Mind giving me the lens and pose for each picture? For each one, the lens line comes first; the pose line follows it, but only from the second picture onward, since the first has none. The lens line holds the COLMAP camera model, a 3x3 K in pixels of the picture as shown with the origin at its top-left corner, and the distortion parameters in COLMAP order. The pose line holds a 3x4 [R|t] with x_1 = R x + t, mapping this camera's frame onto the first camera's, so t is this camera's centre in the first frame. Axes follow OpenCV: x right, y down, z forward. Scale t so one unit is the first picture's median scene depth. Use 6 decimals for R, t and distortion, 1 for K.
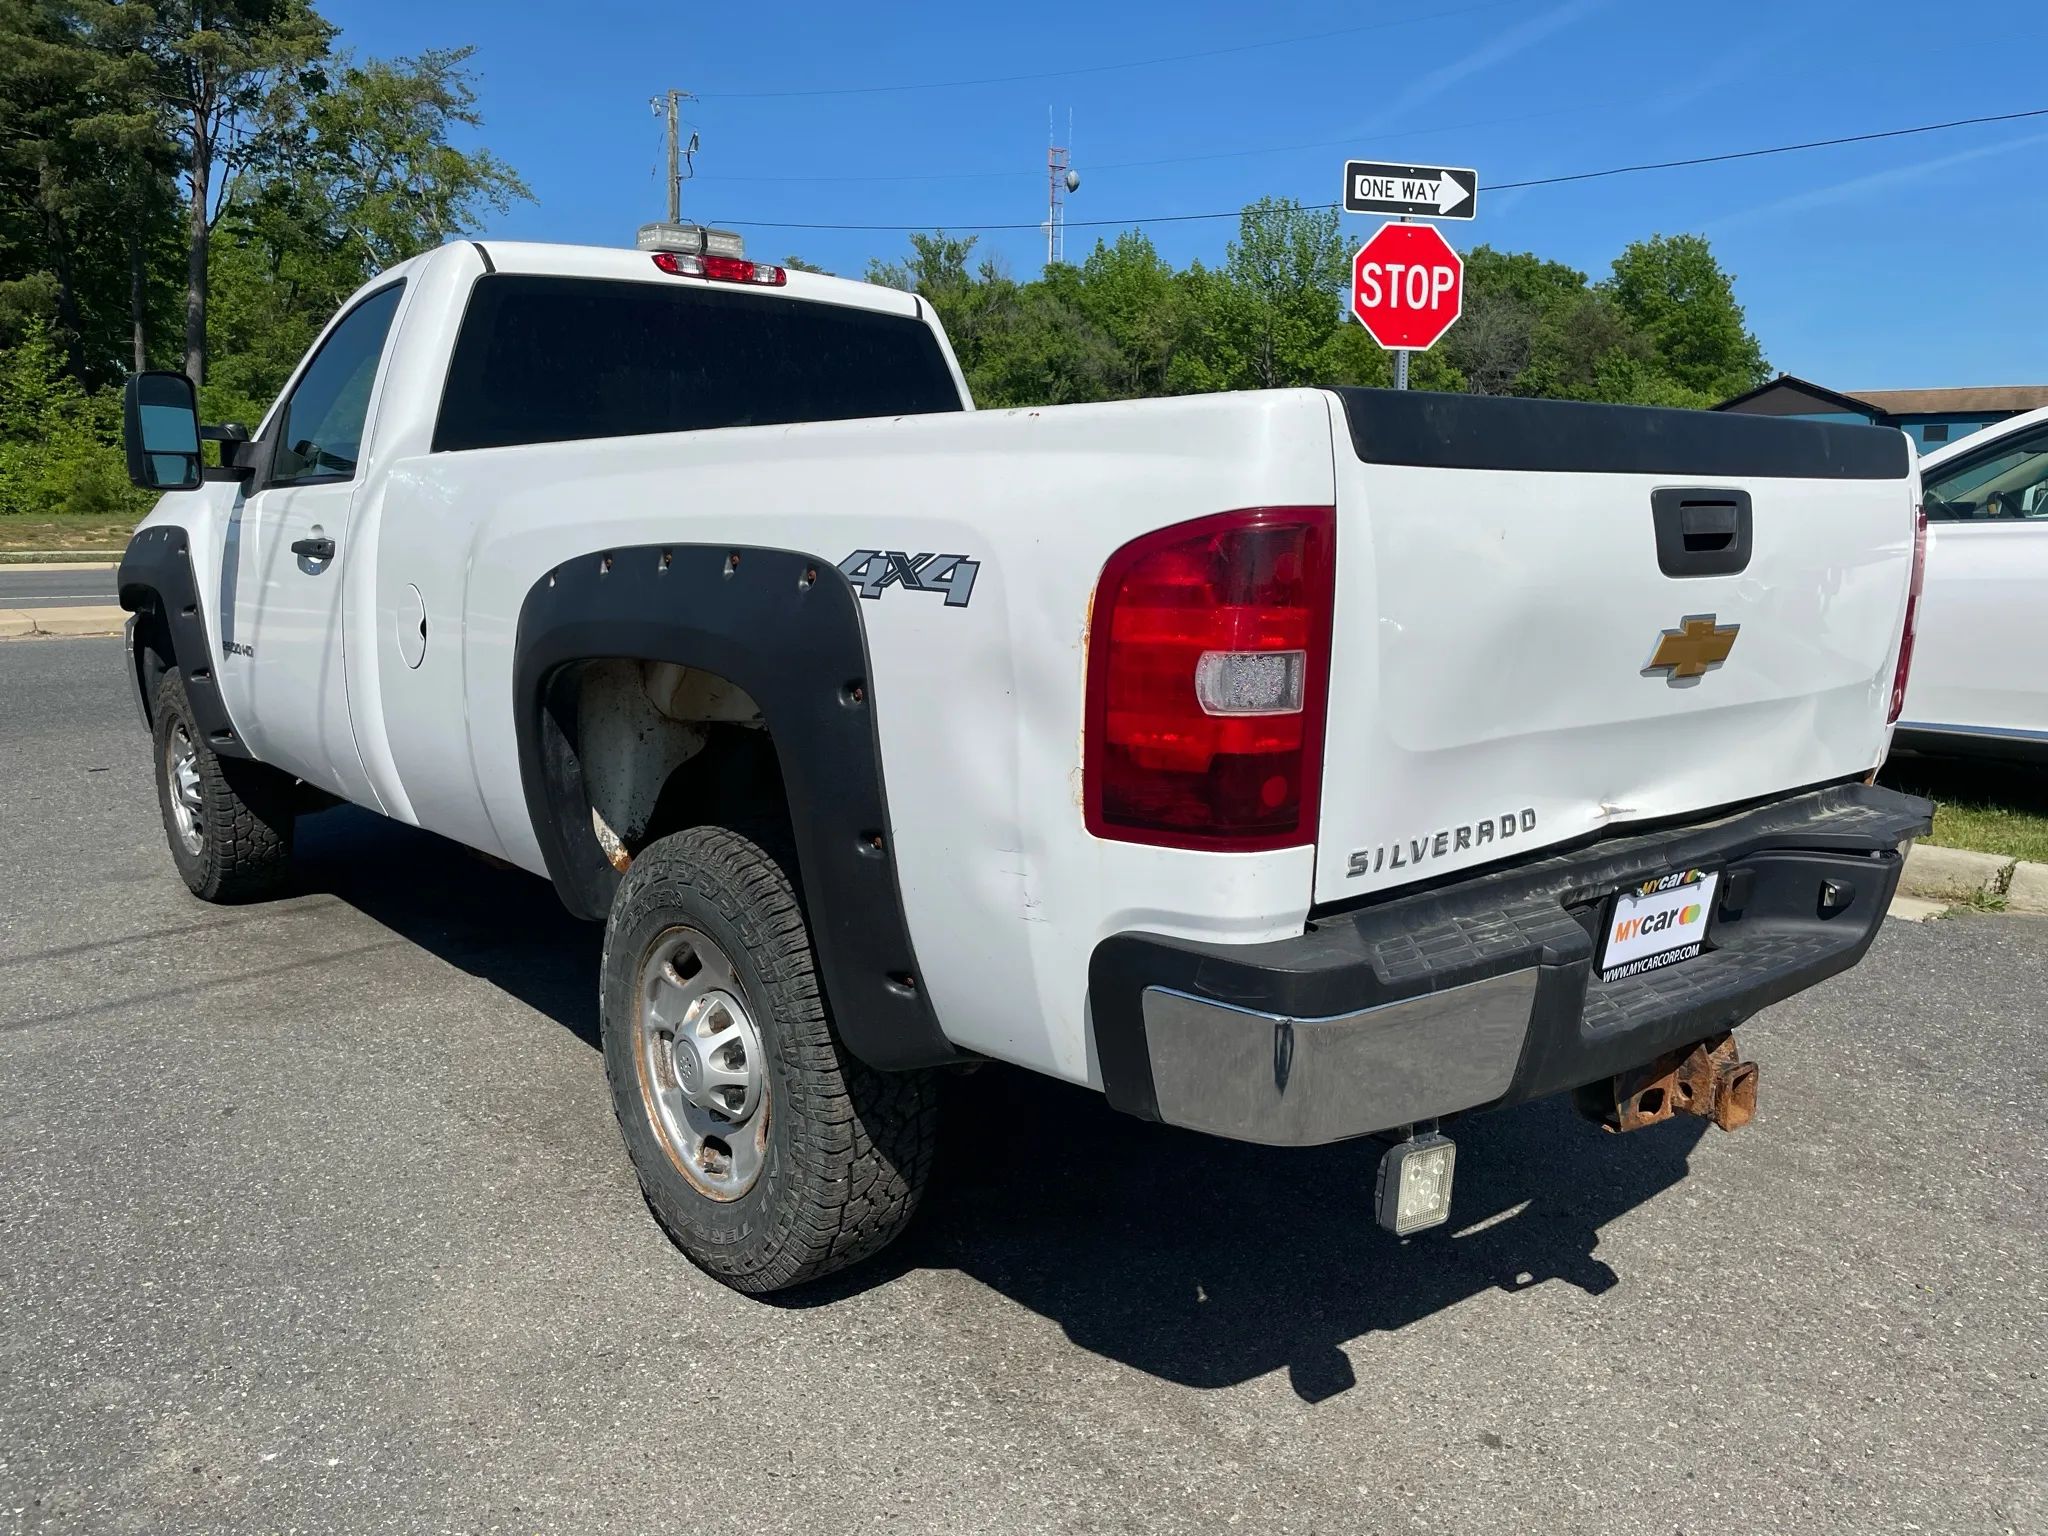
lens RADIAL K [[1551.5, 0, 1025.2], [0, 1551.5, 771.4], [0, 0, 1]] dist [0.090543, -0.123080]
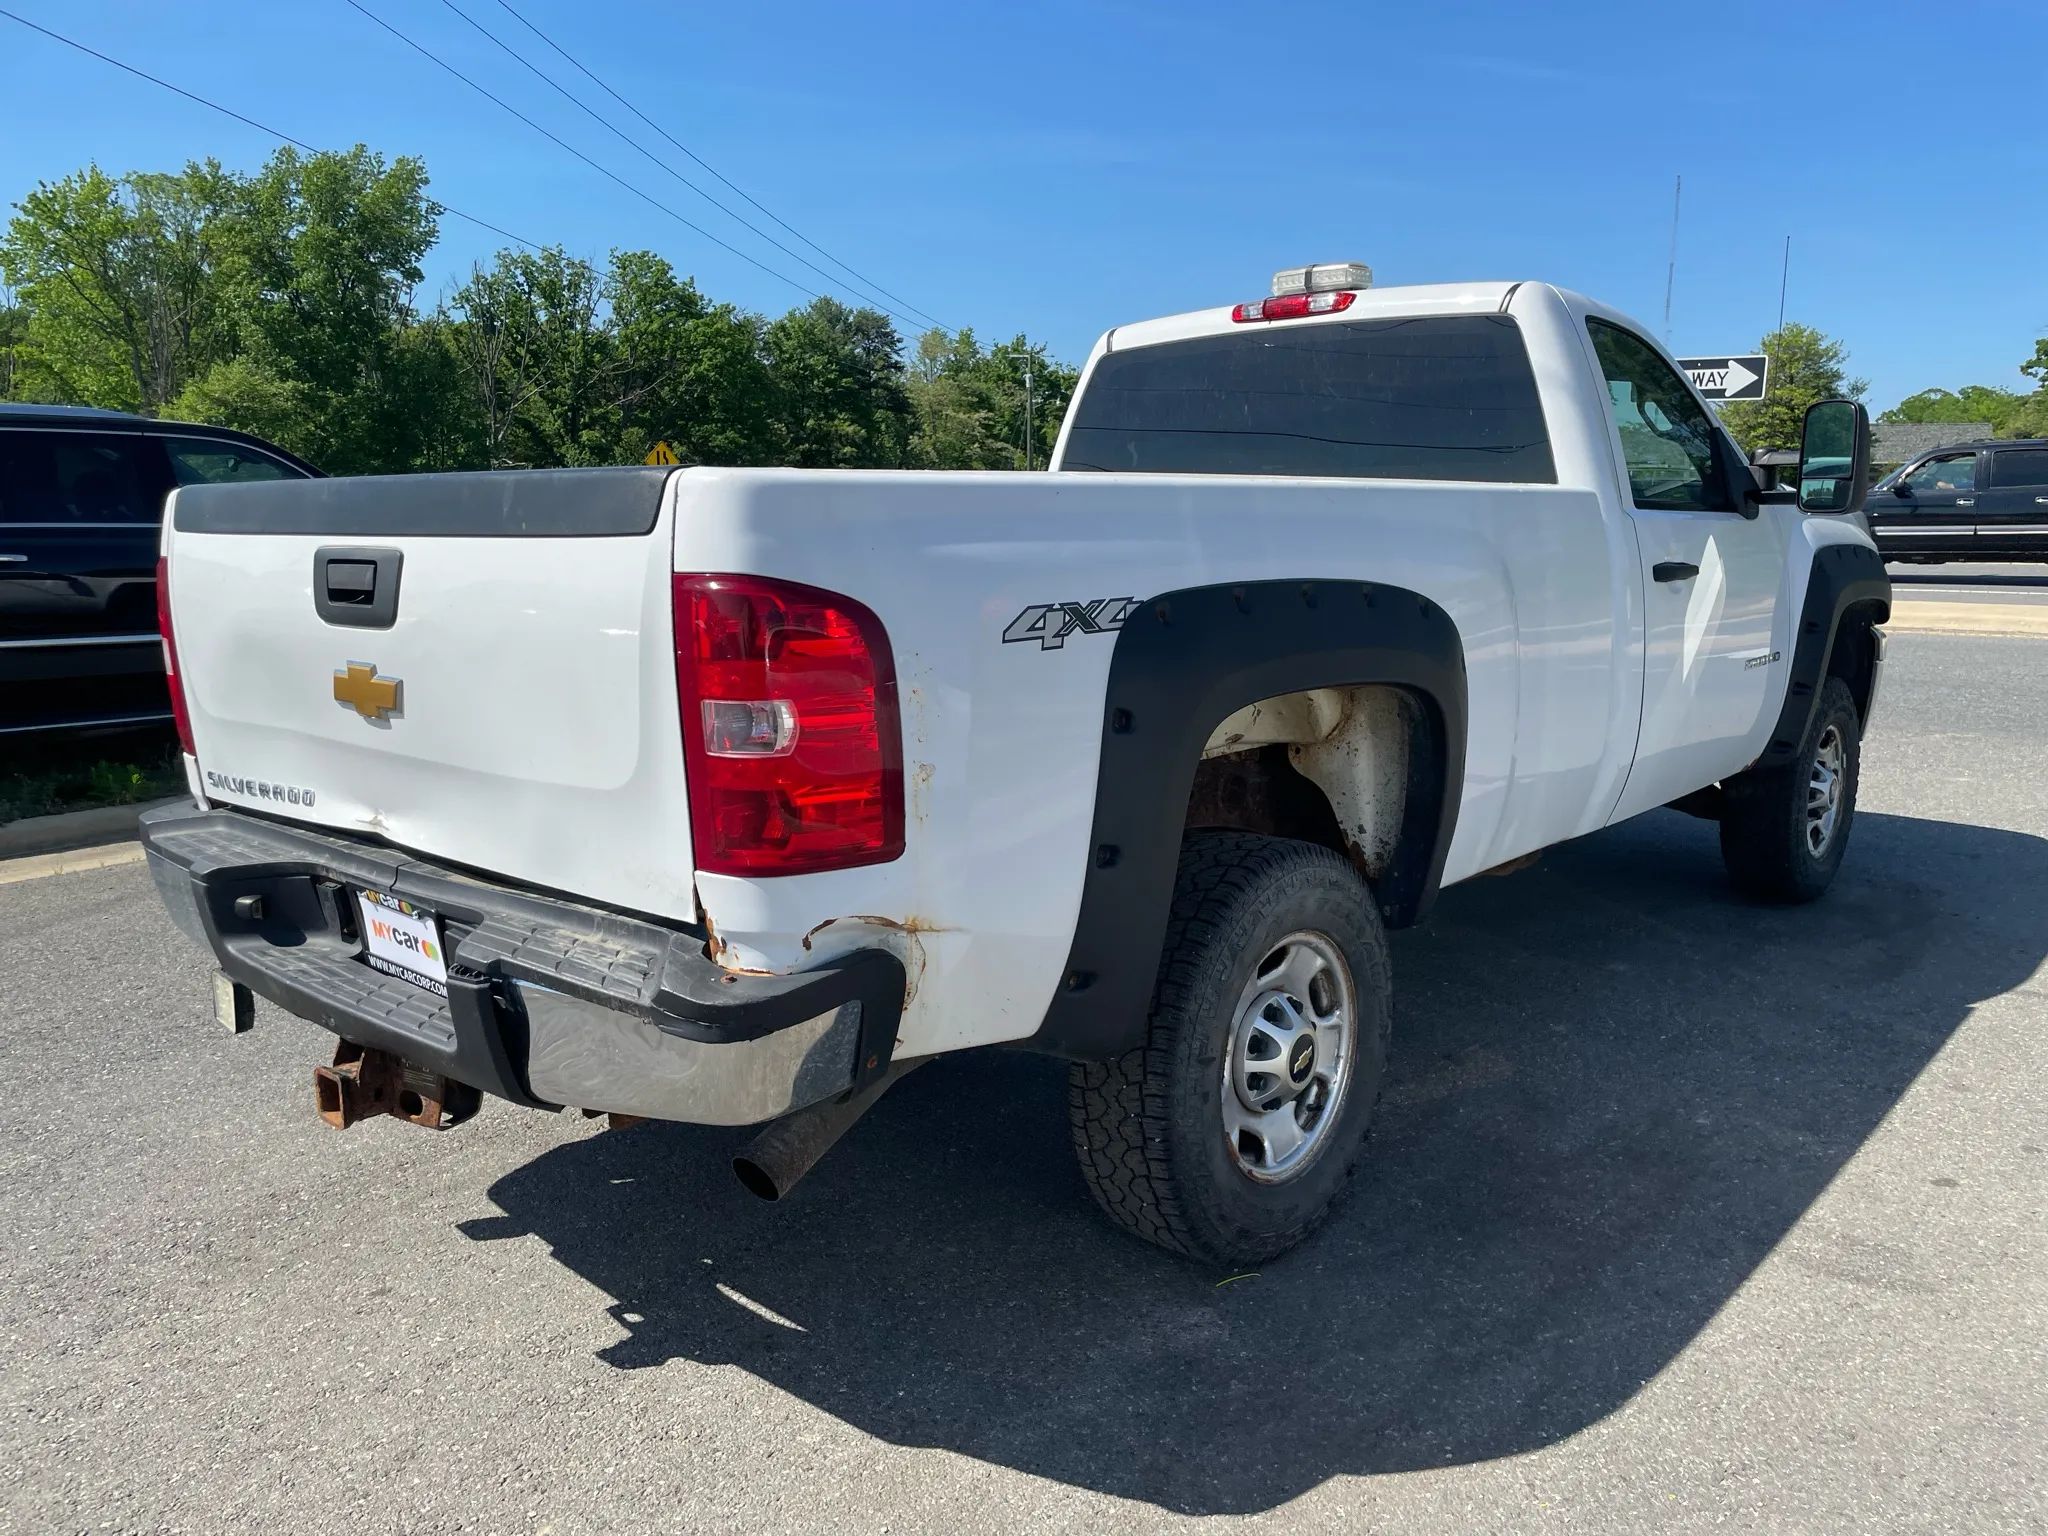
lens RADIAL K [[1551.5, 0, 1039.1], [0, 1551.5, 793.3], [0, 0, 1]] dist [0.090543, -0.123080]
pose [[0.146384, 0.172188, -0.974127, 0.370726], [-0.150704, 0.977122, 0.150071, -0.057589], [0.977681, 0.124837, 0.168985, 0.300930]]
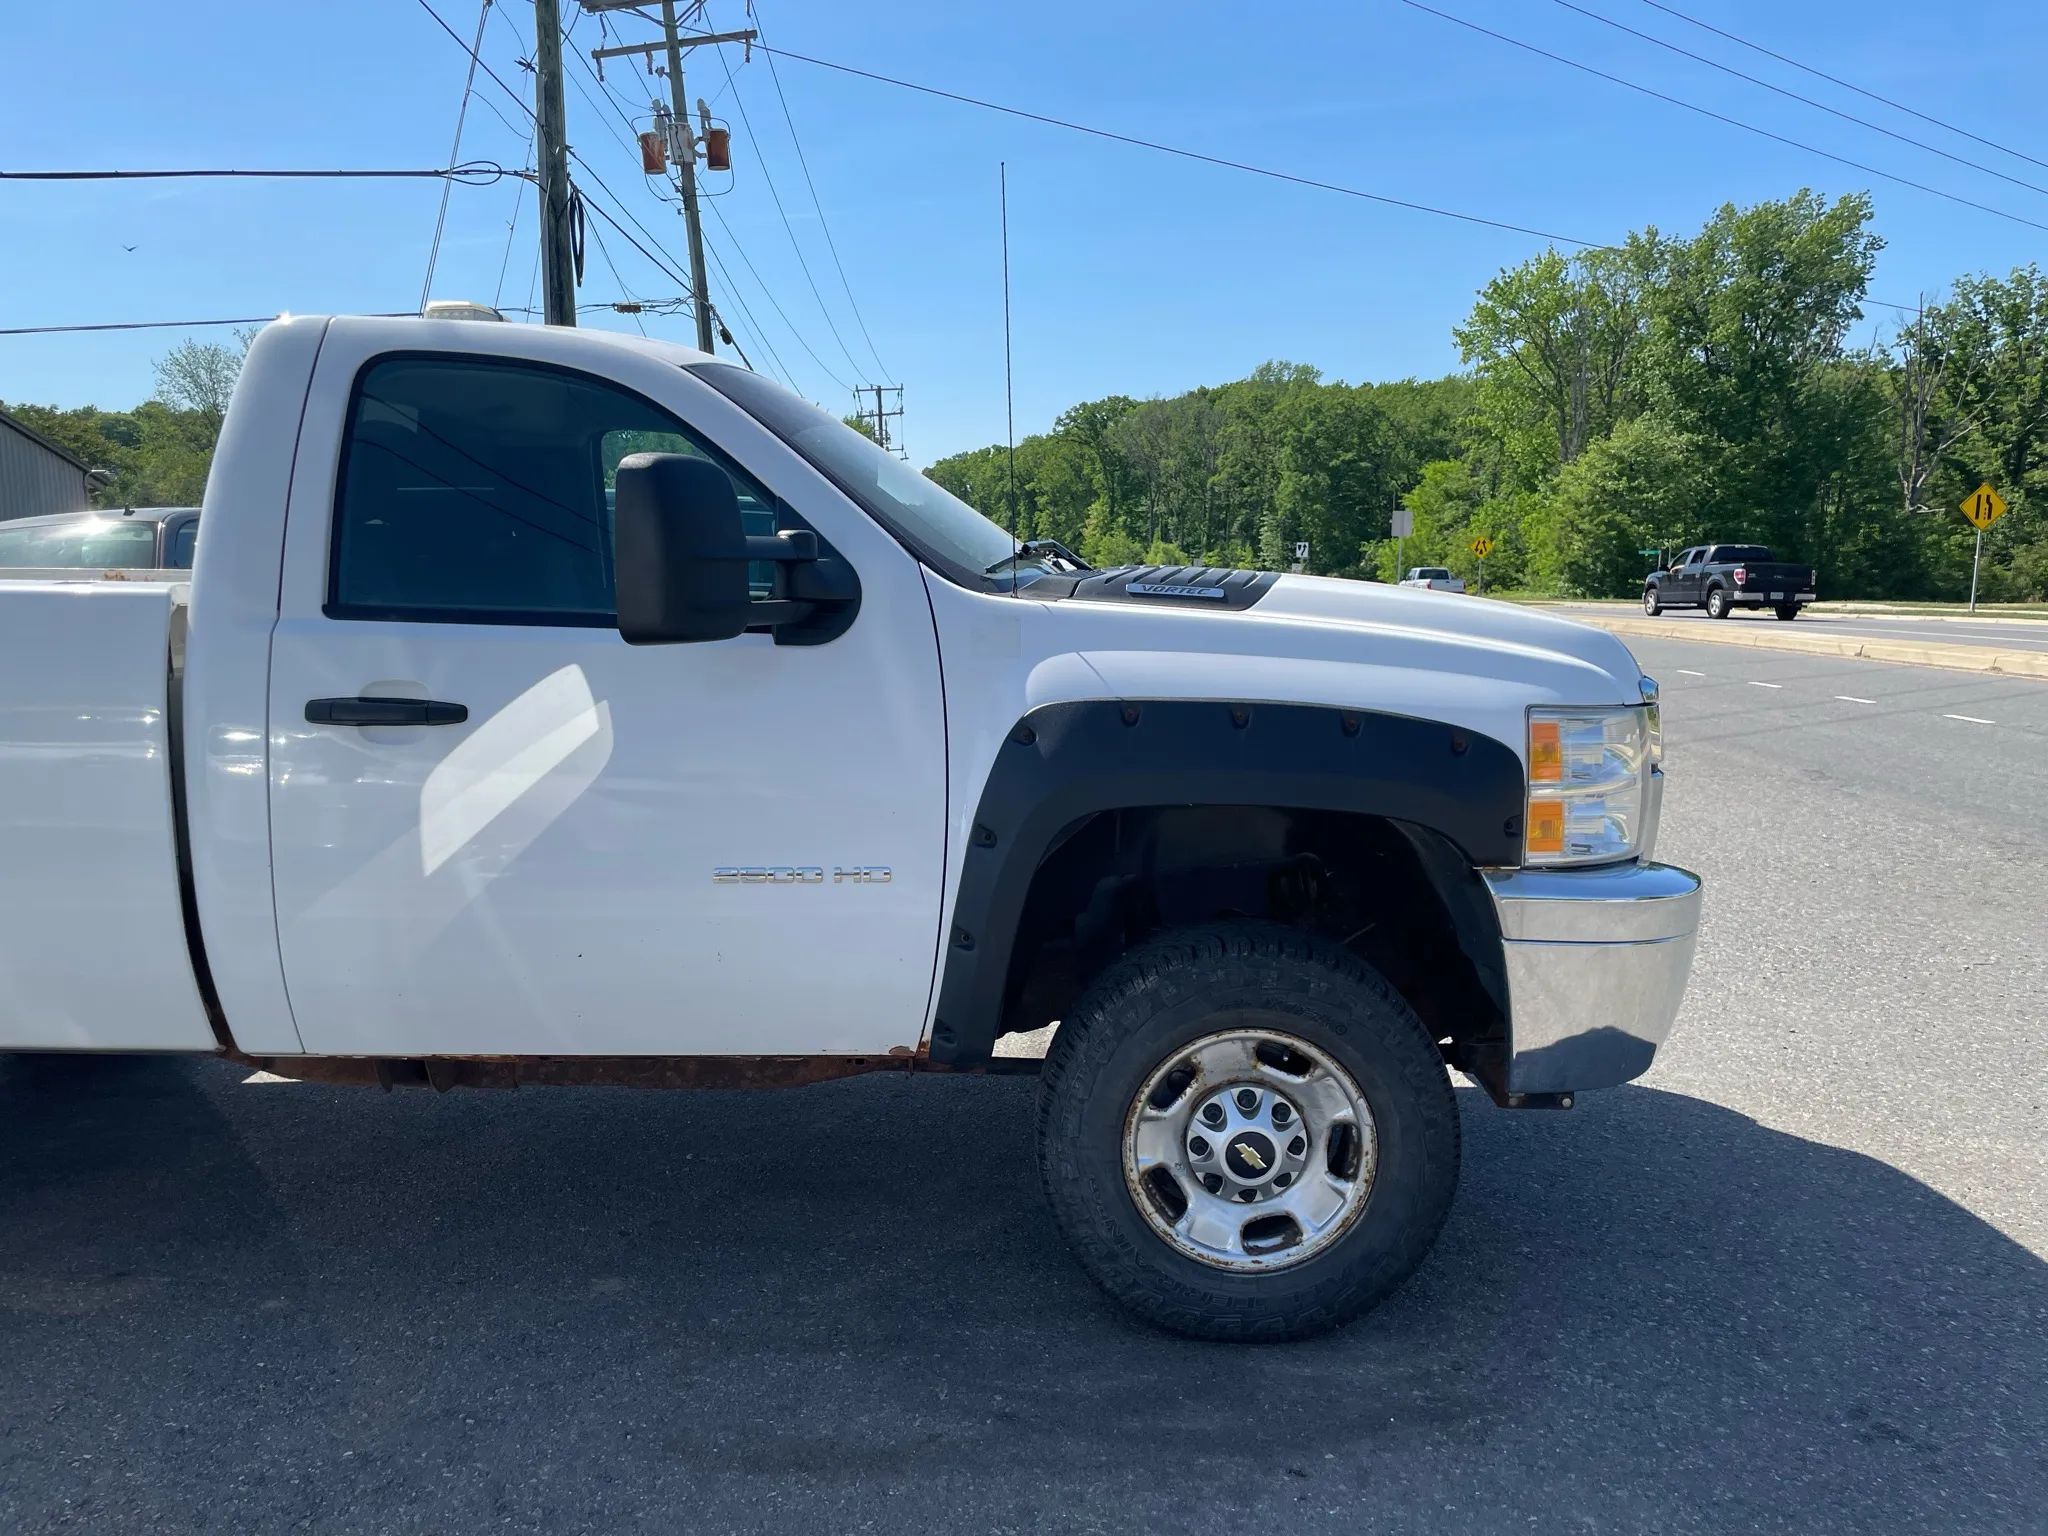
lens RADIAL K [[1551.5, 0, 1027.8], [0, 1551.5, 784.1], [0, 0, 1]] dist [0.090543, -0.123080]
pose [[-0.665628, 0.099247, -0.739655, 0.109732], [-0.128577, 0.961045, 0.244662, -0.152353], [0.735124, 0.257957, -0.626938, 0.807670]]
